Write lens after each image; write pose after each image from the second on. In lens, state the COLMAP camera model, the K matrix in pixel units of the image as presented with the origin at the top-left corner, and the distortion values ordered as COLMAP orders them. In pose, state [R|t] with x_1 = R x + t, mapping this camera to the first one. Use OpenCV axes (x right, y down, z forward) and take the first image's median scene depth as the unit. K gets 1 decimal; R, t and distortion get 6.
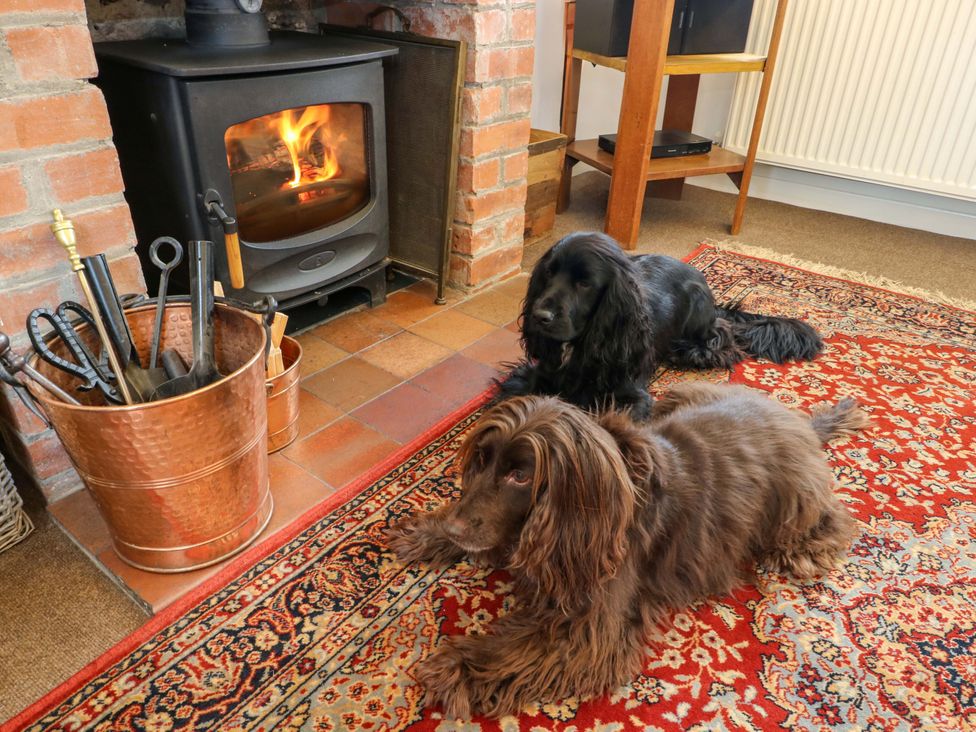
lens RADIAL K [[716.5, 0, 488.0], [0, 716.5, 366.0], [0, 0, 1]] dist [0.027672, -0.032822]
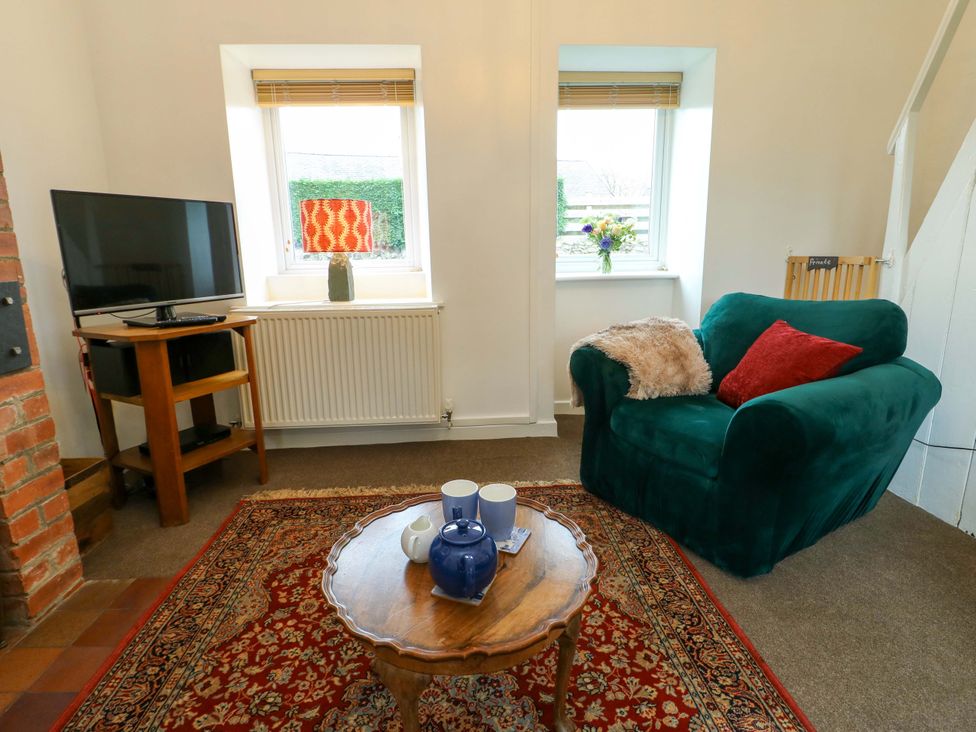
lens RADIAL K [[525.1, 0, 487.7], [0, 525.1, 363.4], [0, 0, 1]] dist [0.004807, -0.015743]
pose [[0.759314, -0.183567, 0.624296, 0.102657], [0.360825, 0.917161, -0.169181, -0.096982], [-0.541523, 0.353723, 0.762648, -0.212472]]
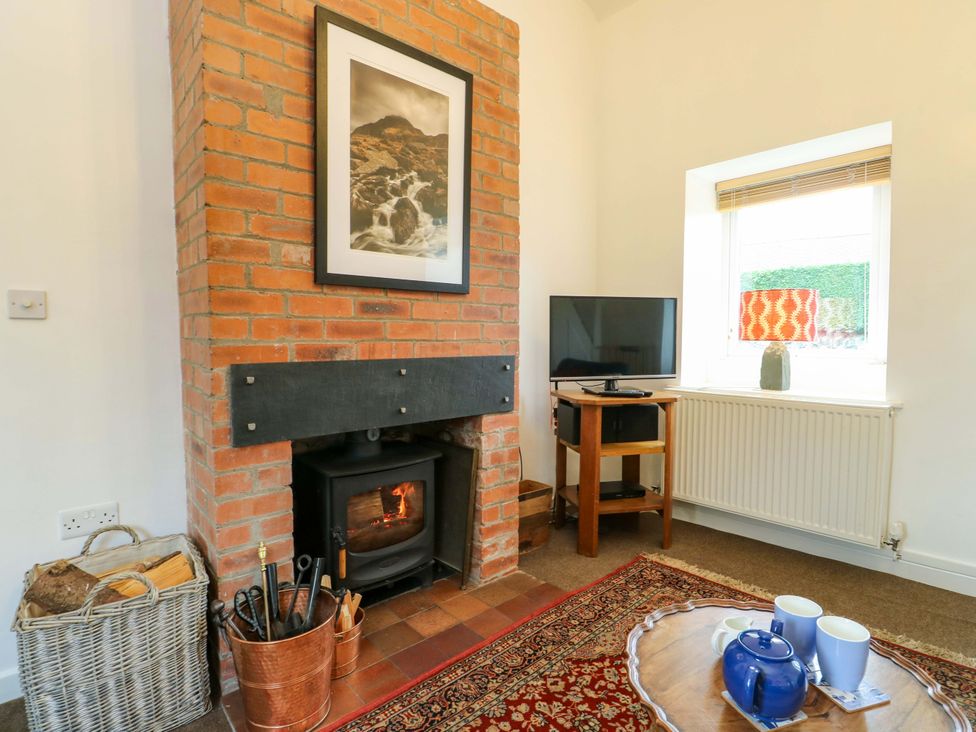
lens RADIAL K [[508.9, 0, 485.3], [0, 508.9, 363.4], [0, 0, 1]] dist [0.002876, -0.012704]
pose [[0.982116, -0.024814, -0.186632, 0.263712], [-0.063510, 0.889512, -0.452477, -0.023685], [0.177240, 0.456238, 0.872028, -0.342849]]
